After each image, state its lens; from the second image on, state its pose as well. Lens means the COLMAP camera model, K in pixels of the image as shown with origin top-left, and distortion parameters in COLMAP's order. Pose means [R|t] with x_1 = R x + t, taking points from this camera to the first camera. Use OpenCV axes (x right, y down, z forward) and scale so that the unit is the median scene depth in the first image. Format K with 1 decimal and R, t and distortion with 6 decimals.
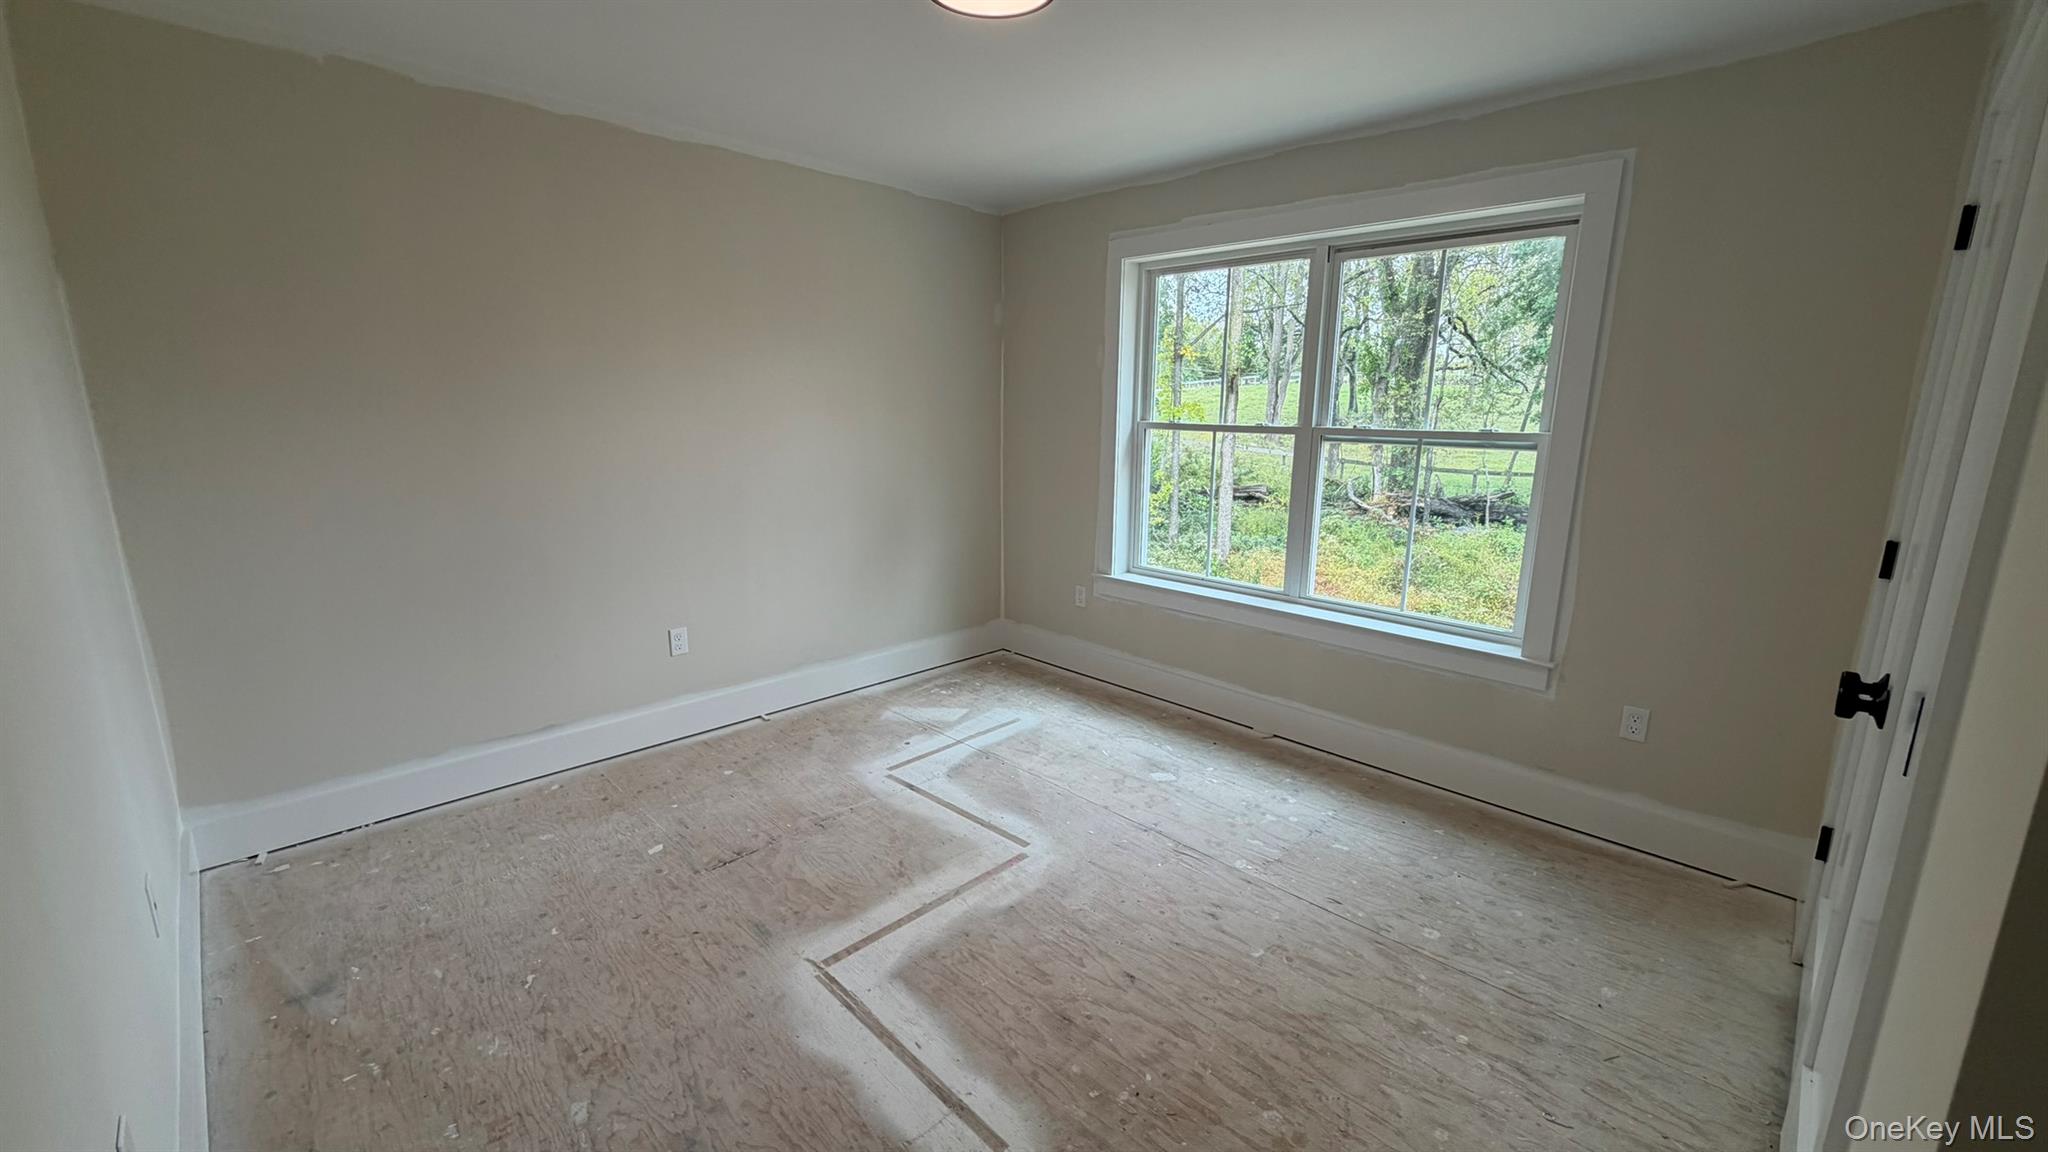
lens RADIAL K [[815.5, 0, 1030.6], [0, 815.5, 574.2], [0, 0, 1]] dist [-0.000279, -0.000002]
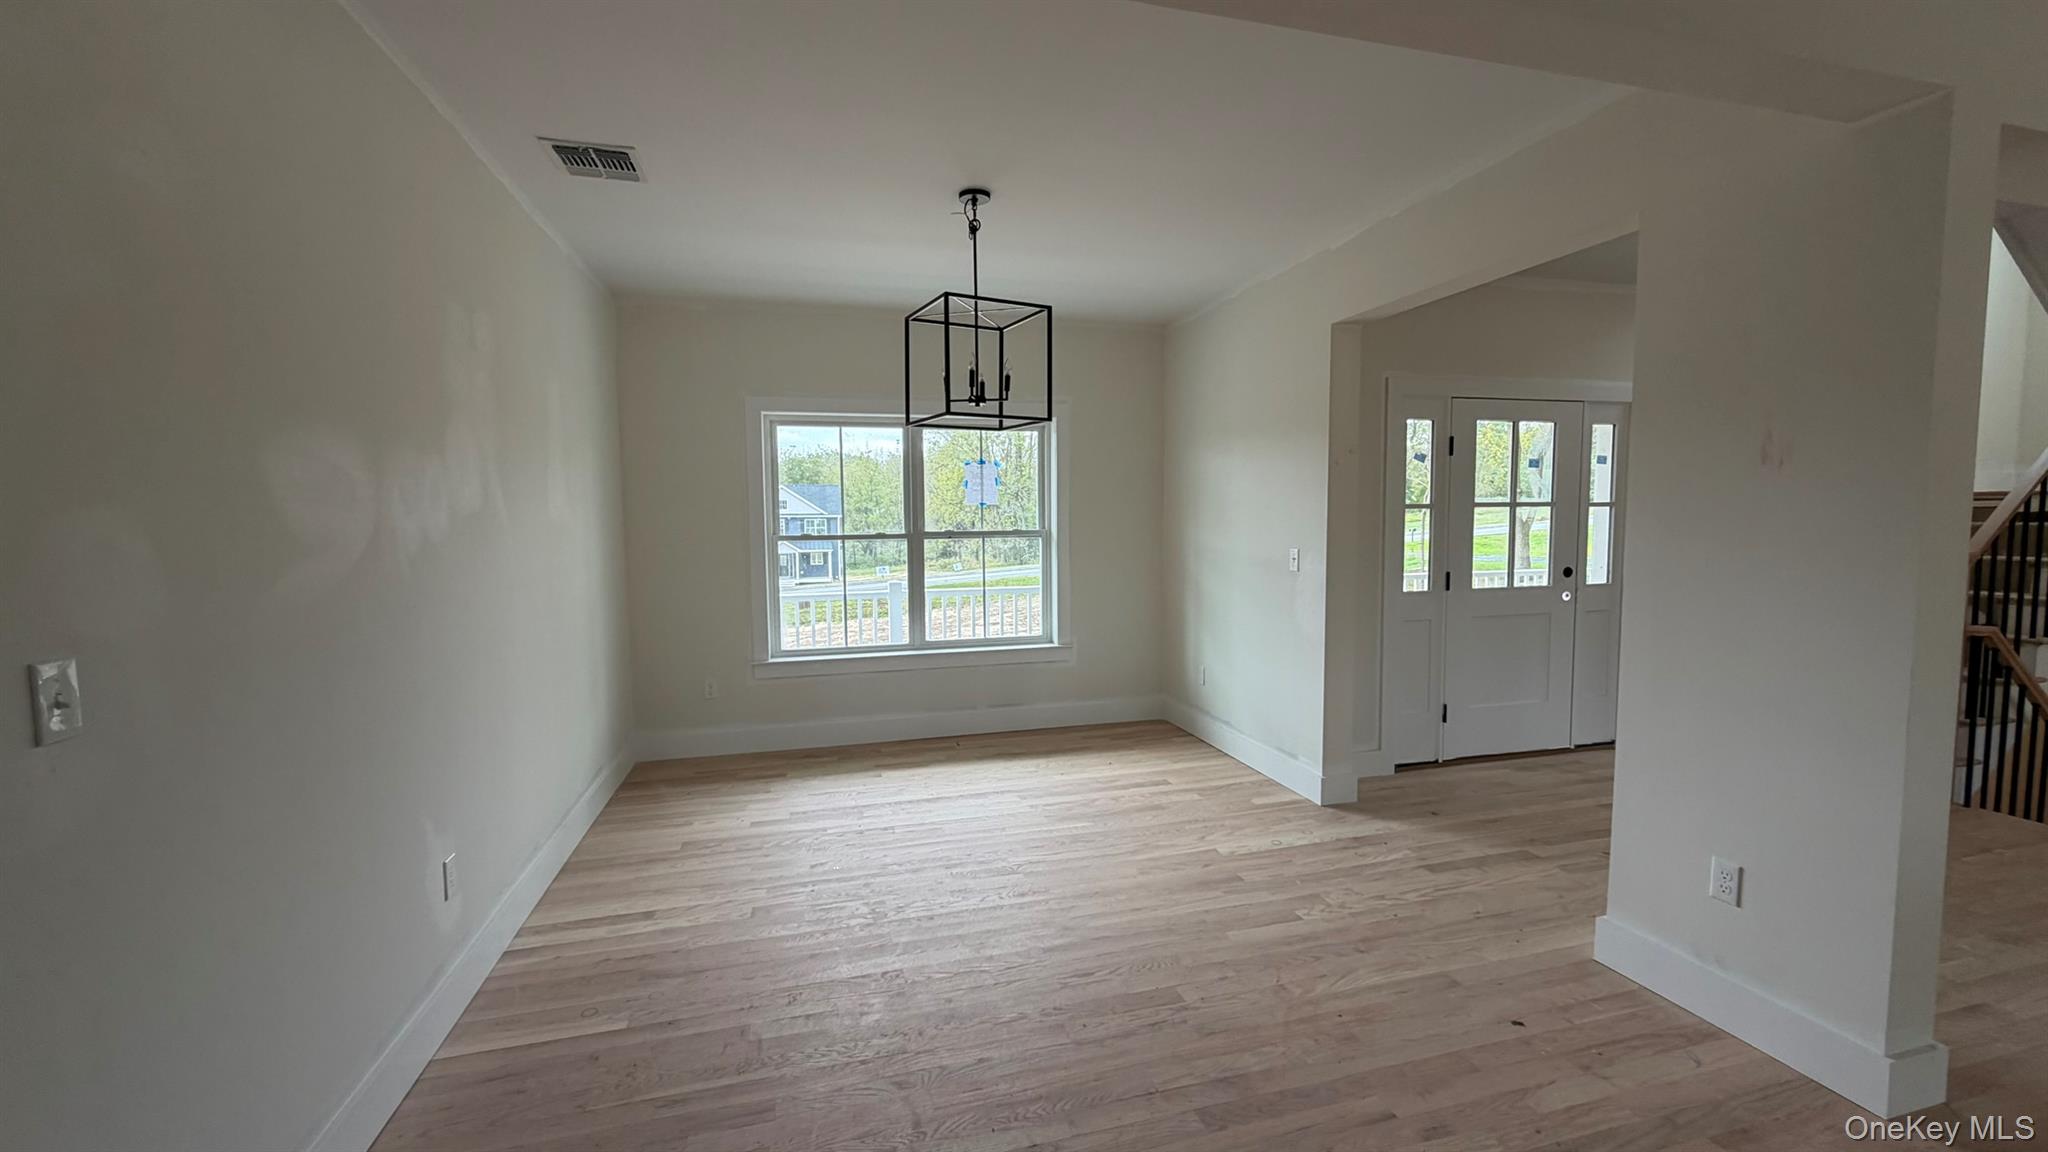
lens RADIAL K [[815.5, 0, 1030.6], [0, 815.5, 574.2], [0, 0, 1]] dist [-0.000279, -0.000002]
pose [[0.496545, -0.095385, 0.862754, -0.894190], [0.199838, 0.979806, -0.006688, -0.046329], [-0.844694, 0.175732, 0.505579, 0.031660]]
